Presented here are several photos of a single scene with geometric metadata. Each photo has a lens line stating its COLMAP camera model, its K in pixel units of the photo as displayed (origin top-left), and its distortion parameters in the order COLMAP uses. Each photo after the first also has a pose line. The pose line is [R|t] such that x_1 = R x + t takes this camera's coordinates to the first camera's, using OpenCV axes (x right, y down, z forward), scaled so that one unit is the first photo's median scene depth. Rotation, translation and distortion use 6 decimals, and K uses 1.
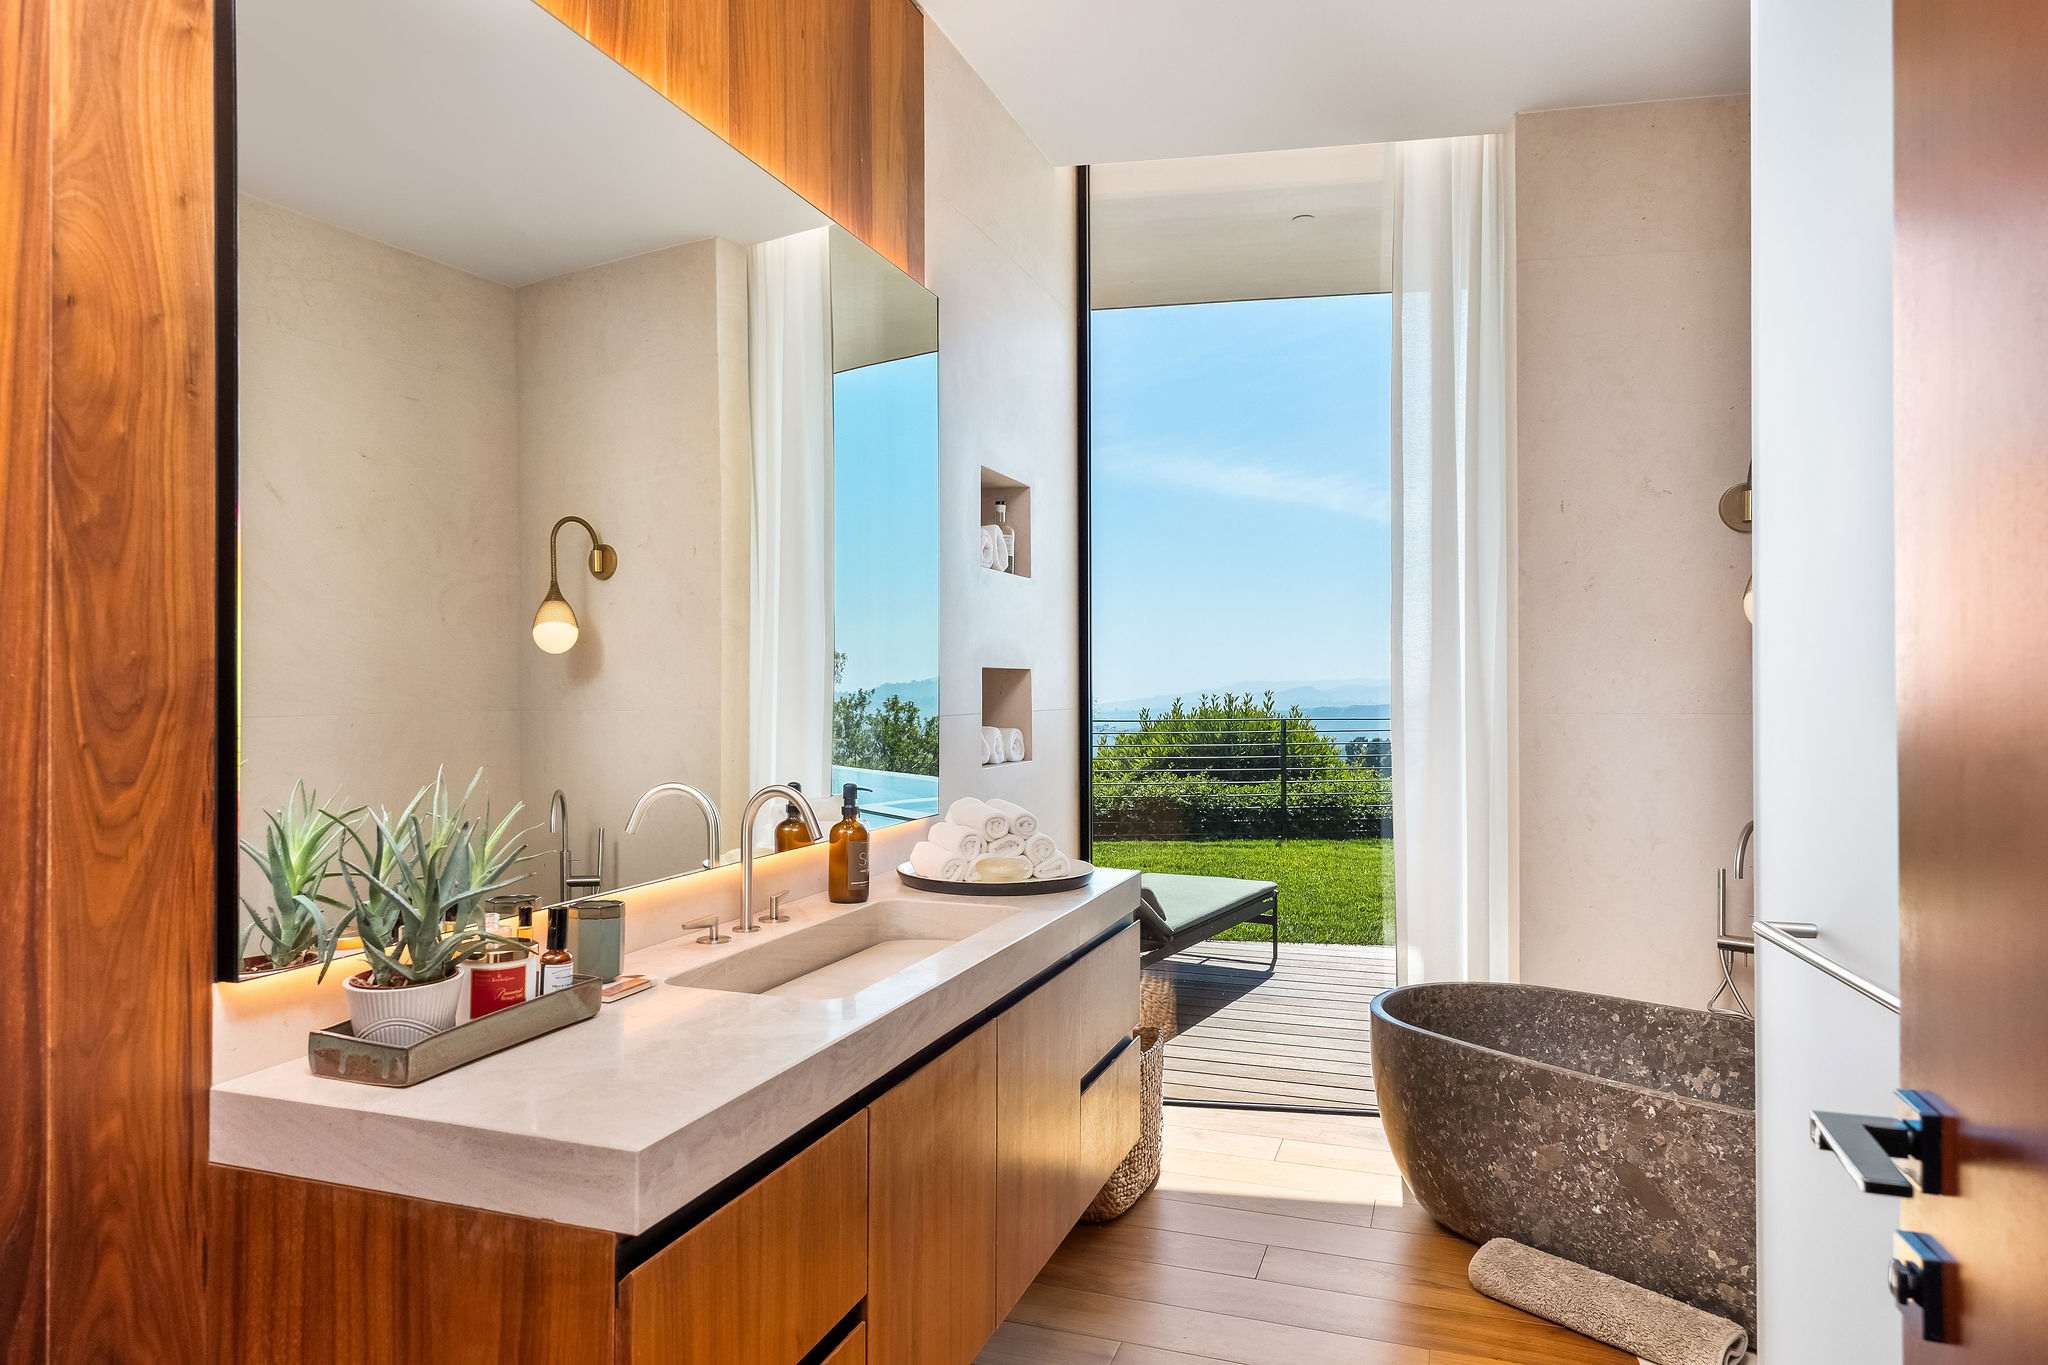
lens RADIAL K [[1258.1, 0, 1022.5], [0, 1258.1, 725.1], [0, 0, 1]] dist [0.006377, 0.002430]
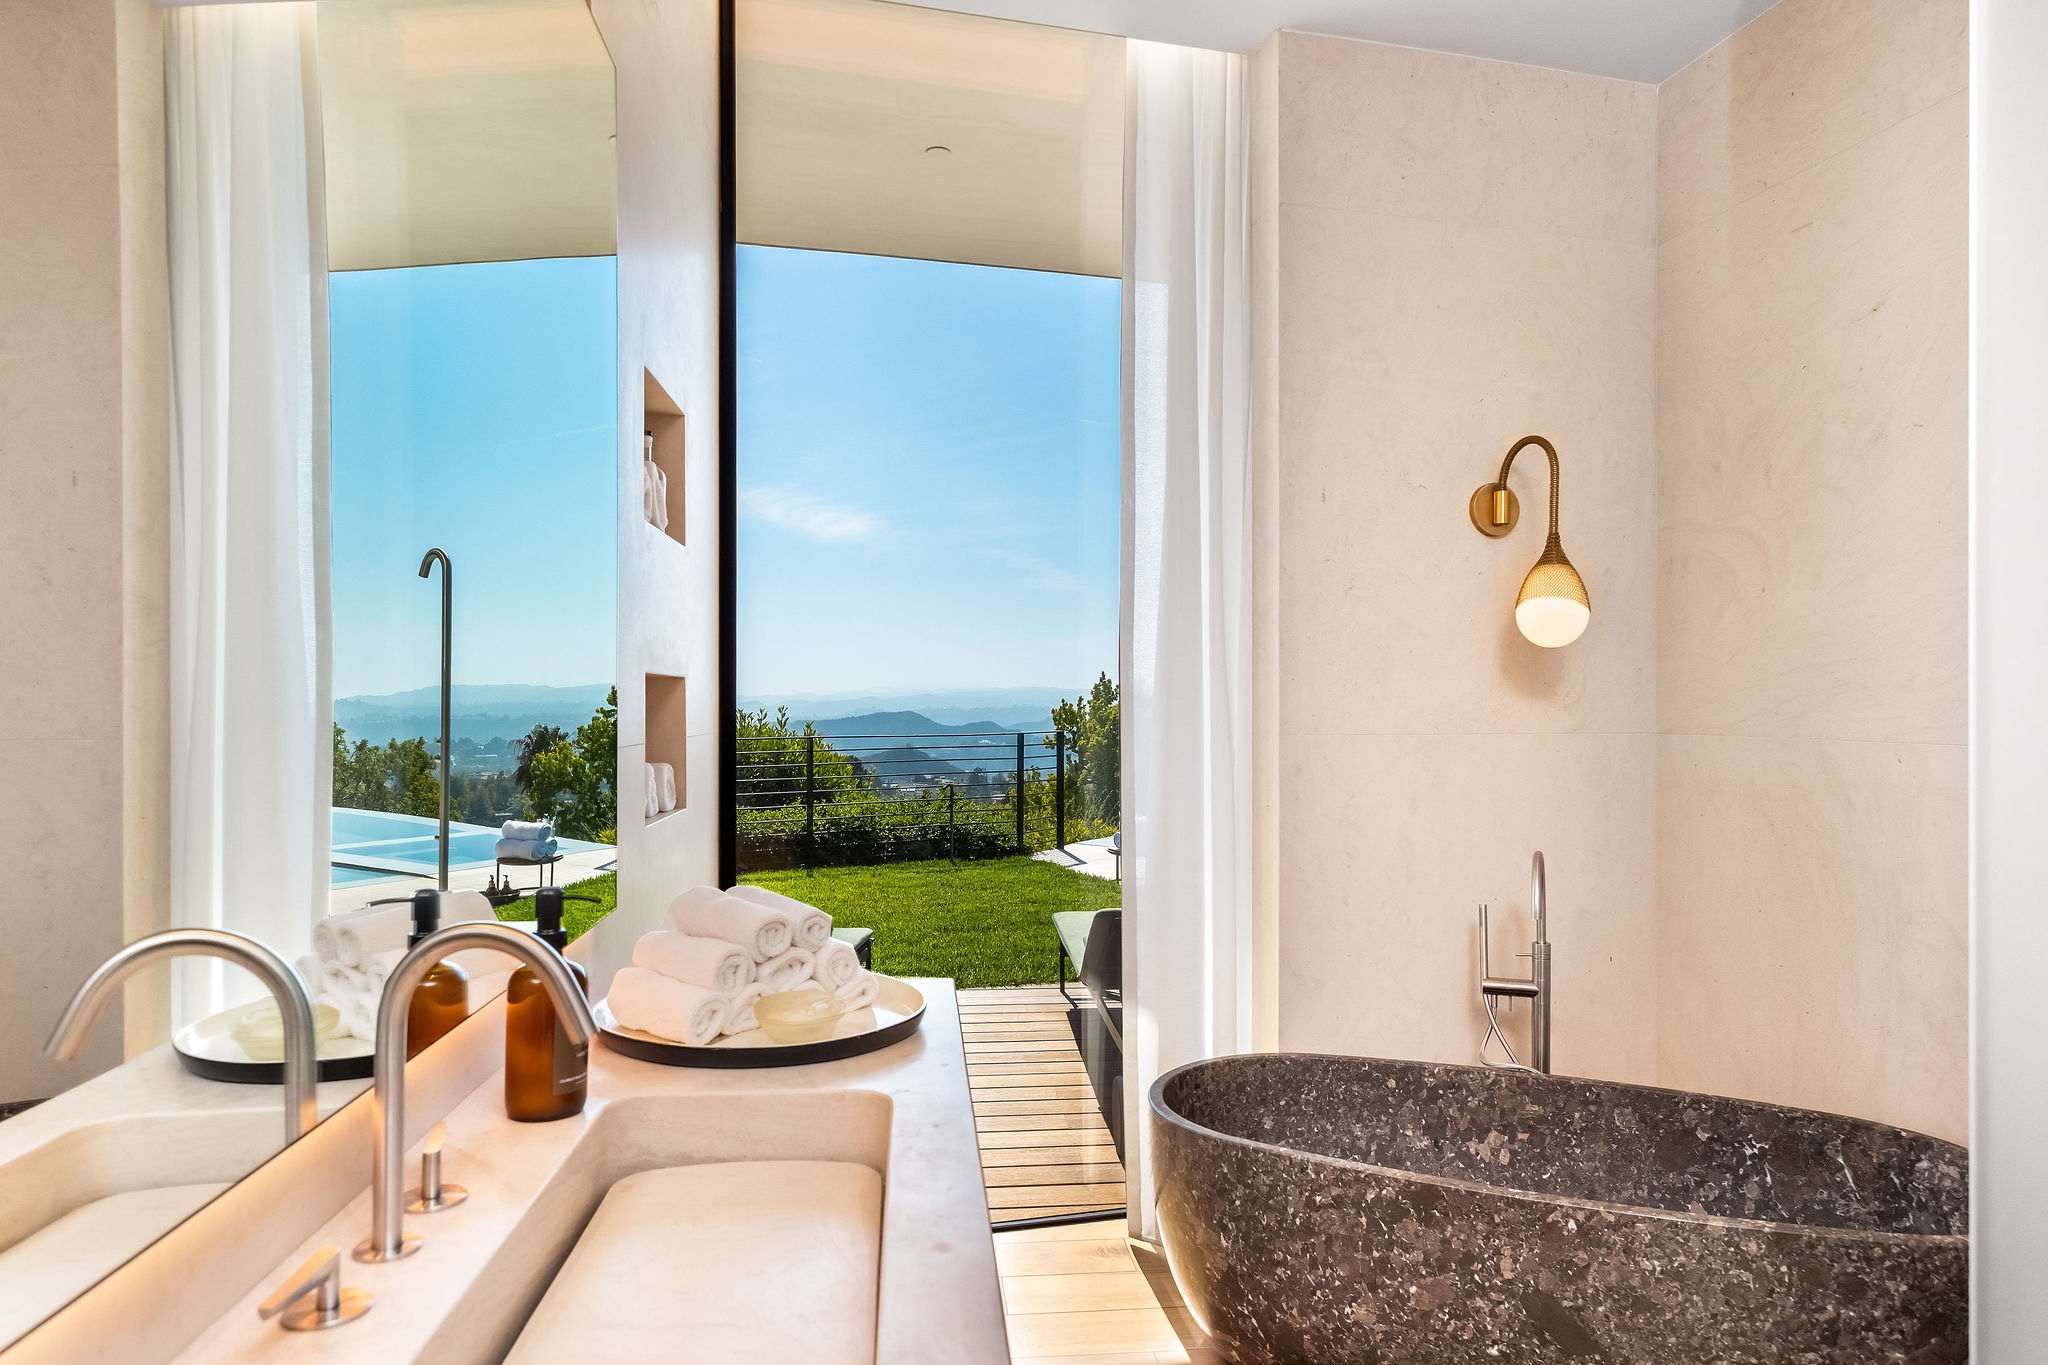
lens RADIAL K [[1258.1, 0, 1022.5], [0, 1258.1, 725.1], [0, 0, 1]] dist [0.006377, 0.002430]
pose [[0.906934, -0.005813, 0.421233, -0.135189], [0.010988, 0.999891, -0.009858, -0.010673], [-0.421130, 0.013569, 0.906899, 0.334224]]
